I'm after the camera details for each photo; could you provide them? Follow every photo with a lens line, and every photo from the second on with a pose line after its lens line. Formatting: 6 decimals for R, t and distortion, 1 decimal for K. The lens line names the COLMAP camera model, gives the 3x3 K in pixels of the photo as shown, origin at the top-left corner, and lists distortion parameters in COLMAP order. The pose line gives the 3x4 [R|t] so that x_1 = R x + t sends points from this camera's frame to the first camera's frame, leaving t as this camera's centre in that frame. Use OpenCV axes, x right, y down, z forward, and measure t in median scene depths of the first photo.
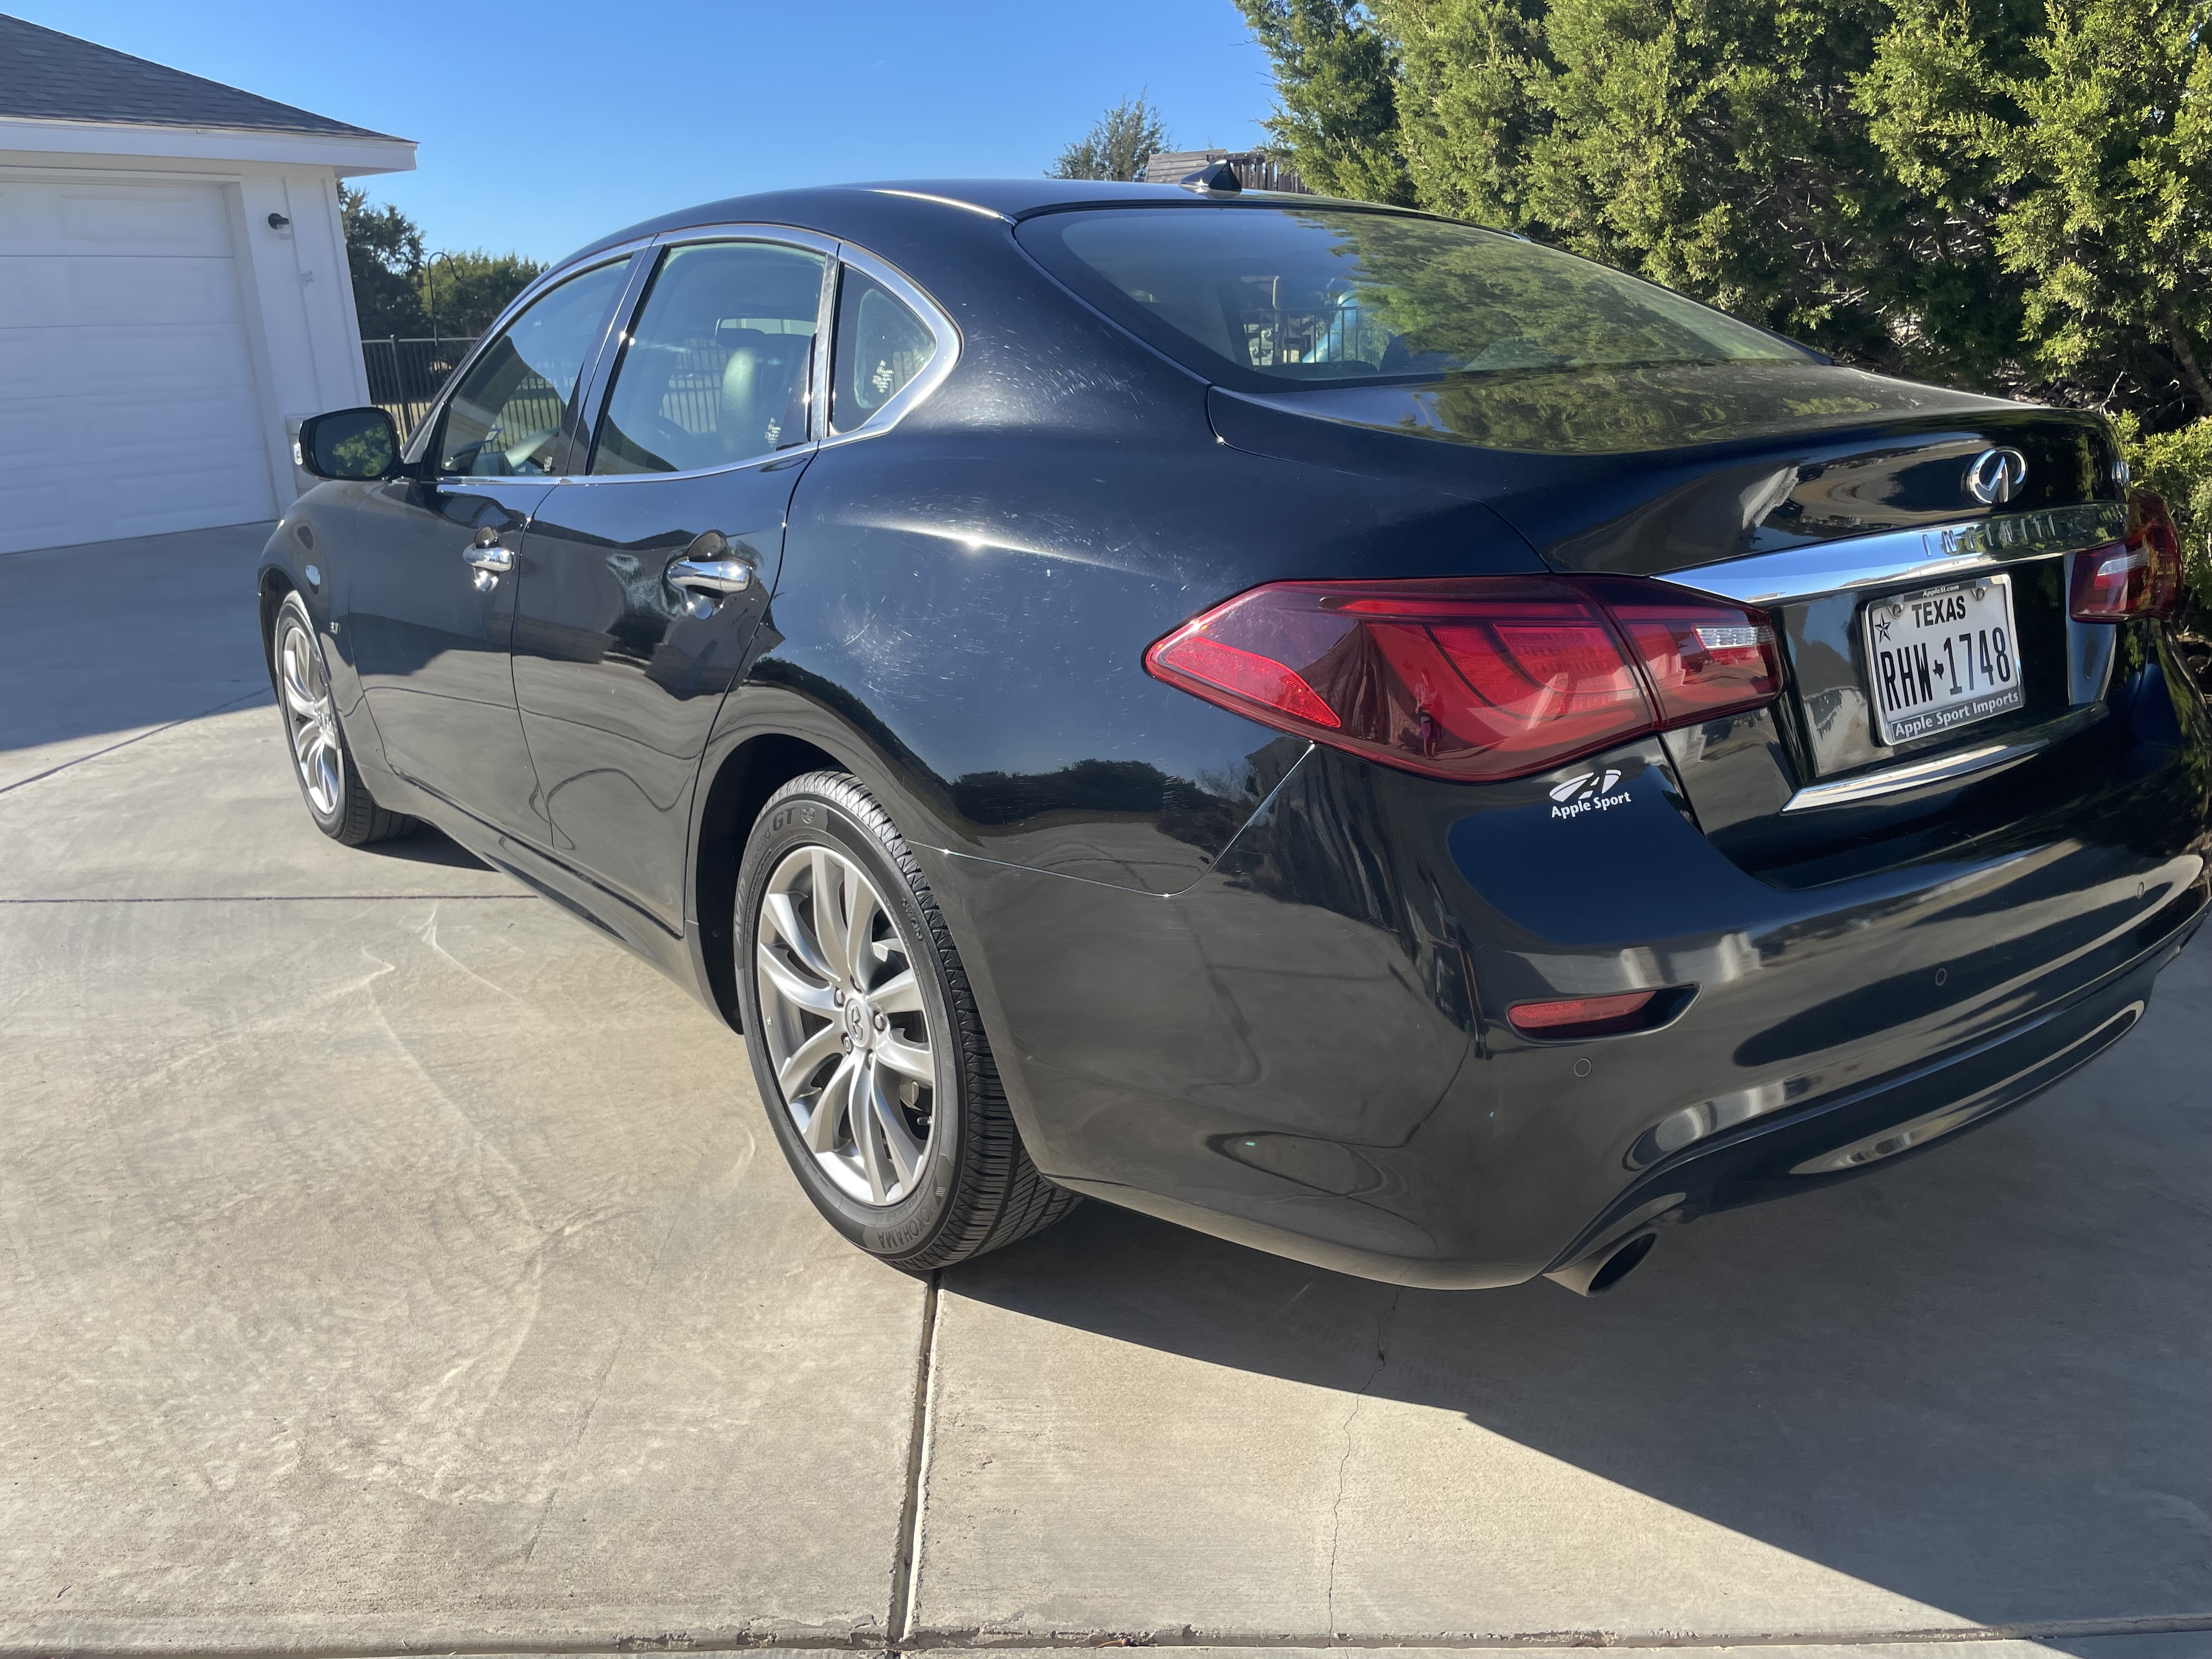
lens RADIAL K [[1675.6, 0, 1100.3], [0, 1675.6, 822.4], [0, 0, 1]] dist [0.070132, -0.091753]
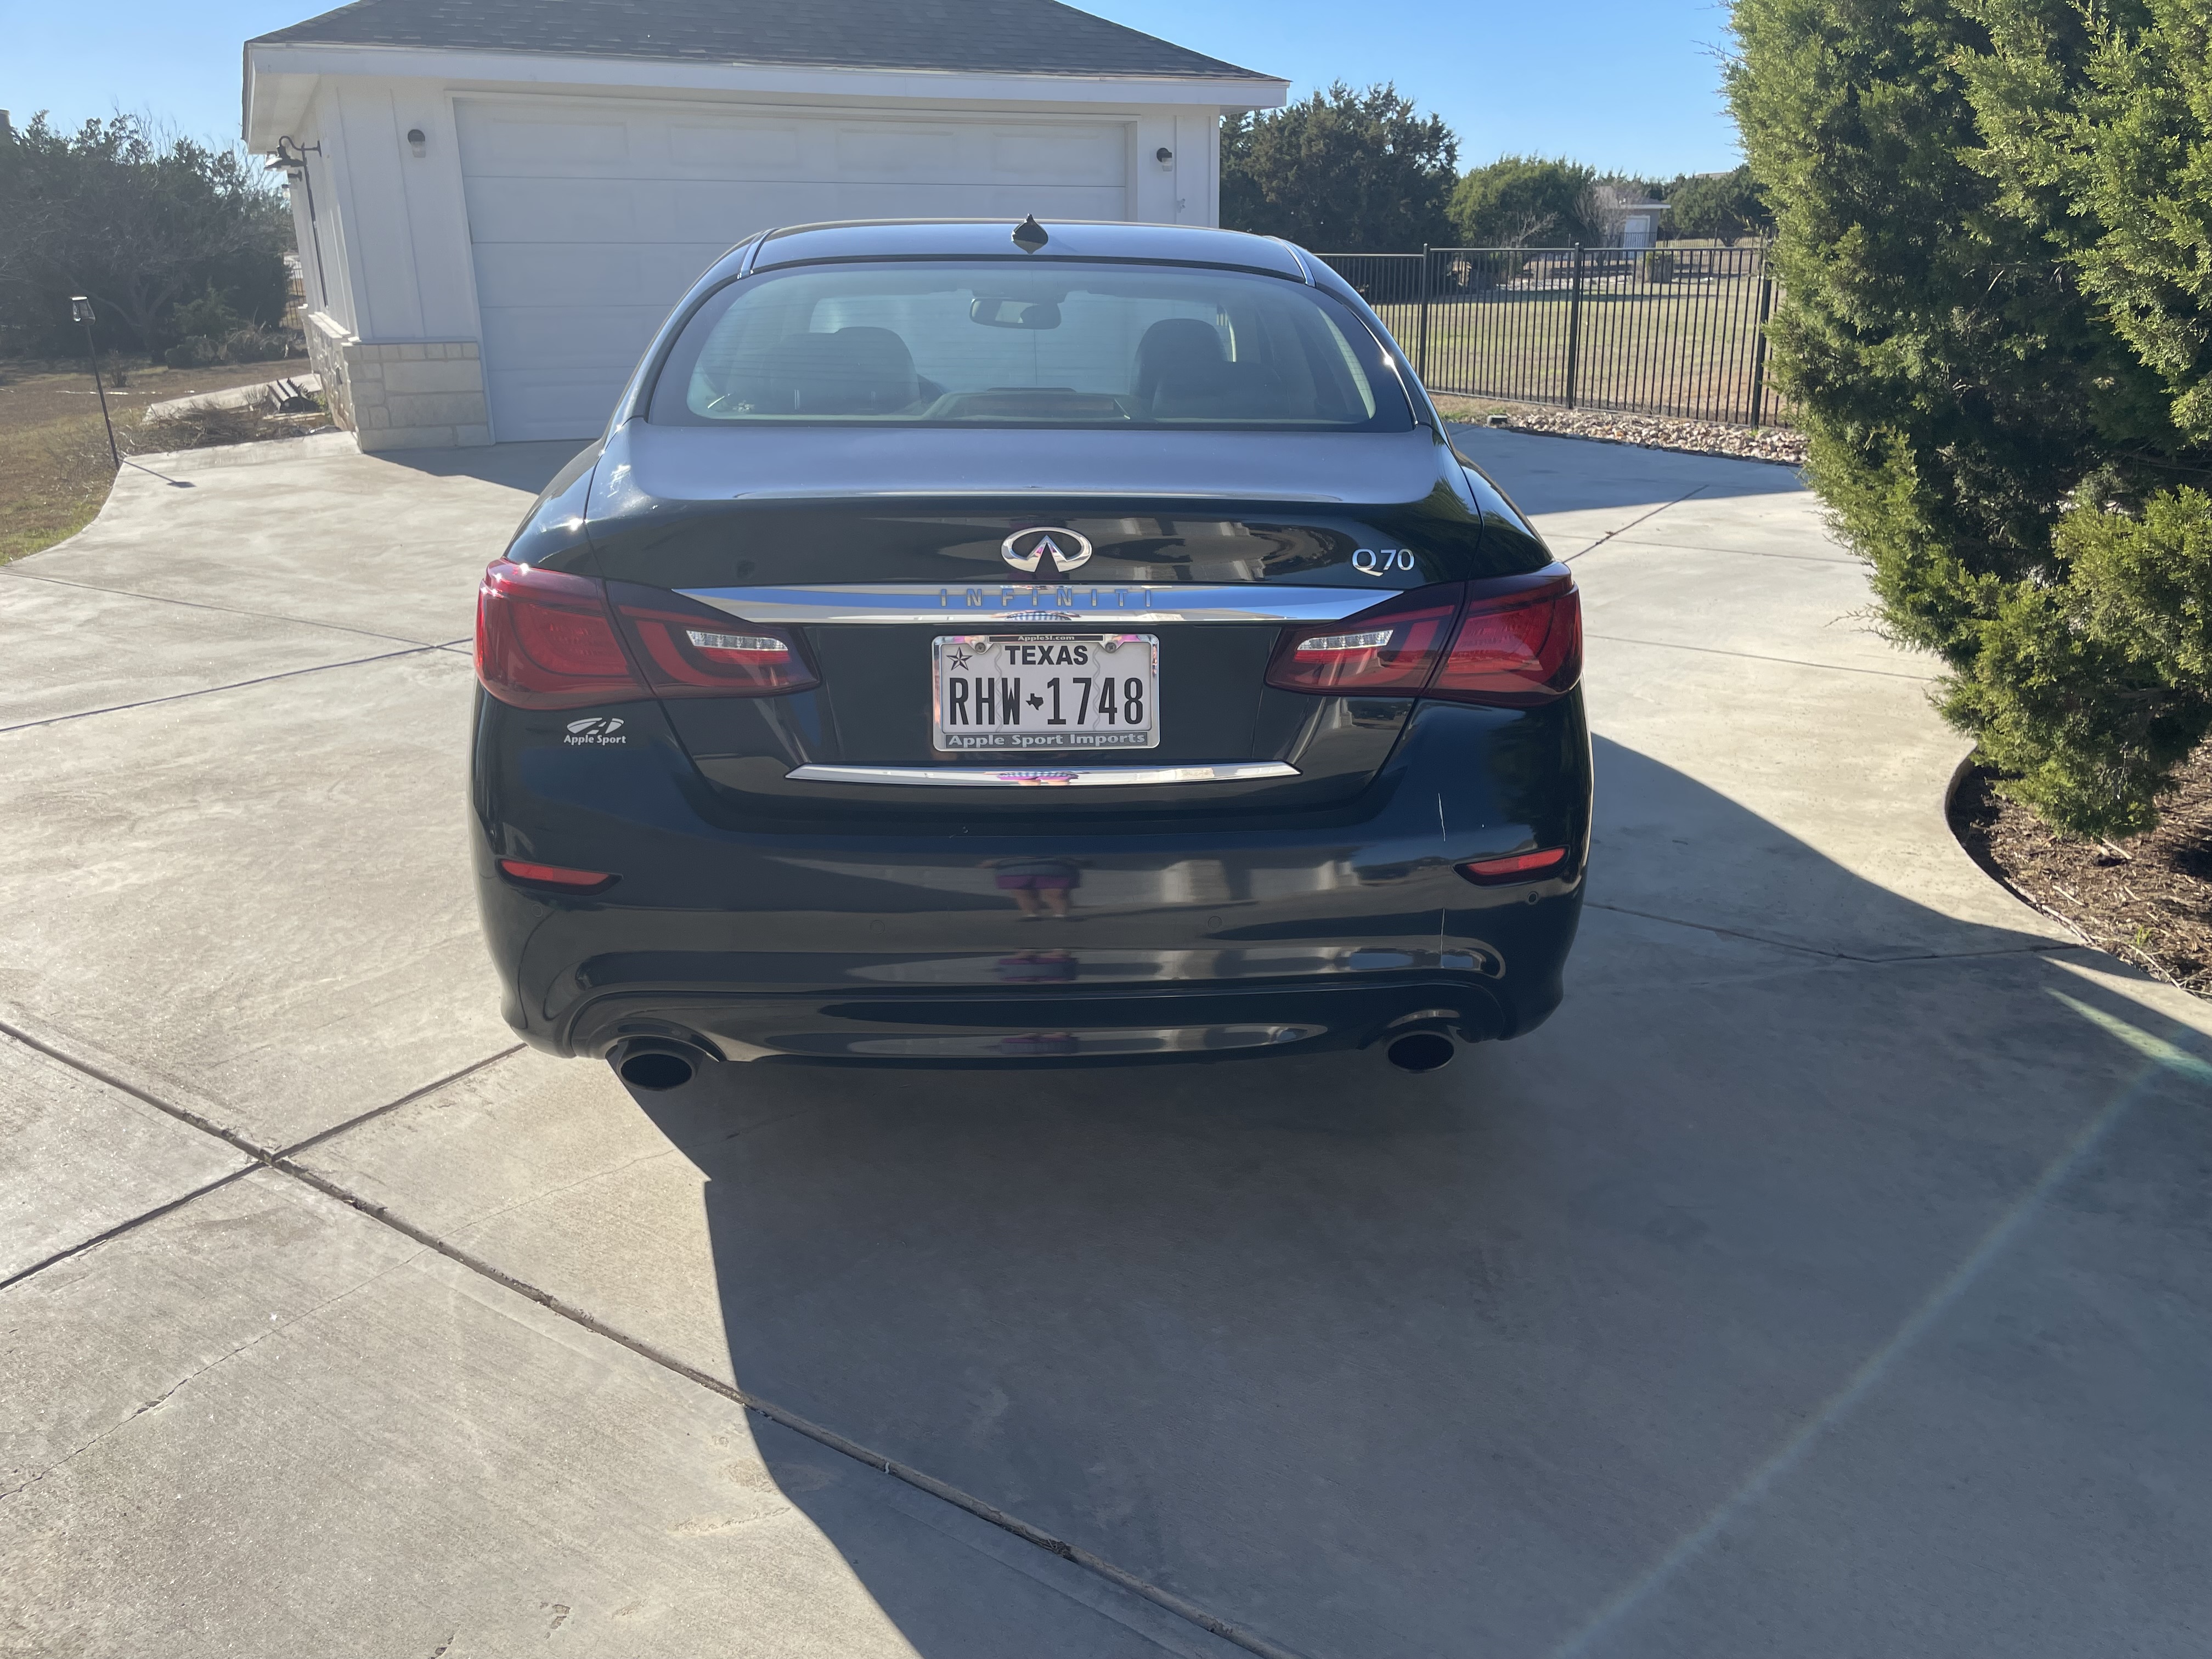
lens RADIAL K [[1718.0, 0, 1121.3], [0, 1718.0, 791.9], [0, 0, 1]] dist [0.063745, -0.104485]
pose [[0.833590, 0.191373, -0.518174, 1.175878], [-0.174639, 0.981257, 0.081457, -0.135136], [0.524051, 0.022591, 0.851387, -0.024162]]
